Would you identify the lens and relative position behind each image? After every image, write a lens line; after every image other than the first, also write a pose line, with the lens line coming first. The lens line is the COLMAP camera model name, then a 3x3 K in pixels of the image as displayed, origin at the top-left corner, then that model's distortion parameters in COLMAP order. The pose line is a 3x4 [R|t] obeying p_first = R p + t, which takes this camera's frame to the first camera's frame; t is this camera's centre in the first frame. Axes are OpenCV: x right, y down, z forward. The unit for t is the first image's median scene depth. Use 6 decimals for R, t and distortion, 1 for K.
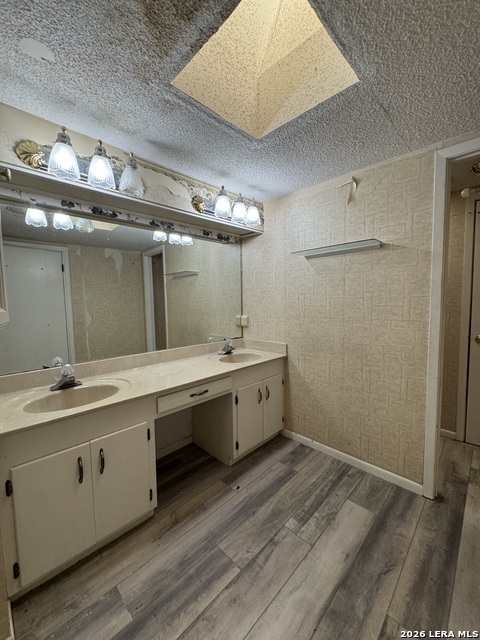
lens RADIAL K [[255.3, 0, 241.6], [0, 255.3, 320.8], [0, 0, 1]] dist [-0.004565, -0.000181]
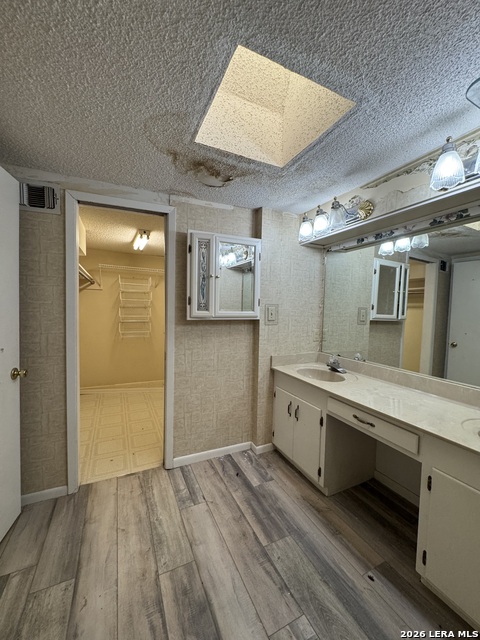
lens RADIAL K [[255.3, 0, 239.6], [0, 255.3, 320.3], [0, 0, 1]] dist [-0.004565, -0.000181]
pose [[-0.334701, 0.055736, -0.940675, 0.905259], [-0.093686, 0.991335, 0.092072, -0.114466], [0.937656, 0.118944, -0.326579, 0.979594]]
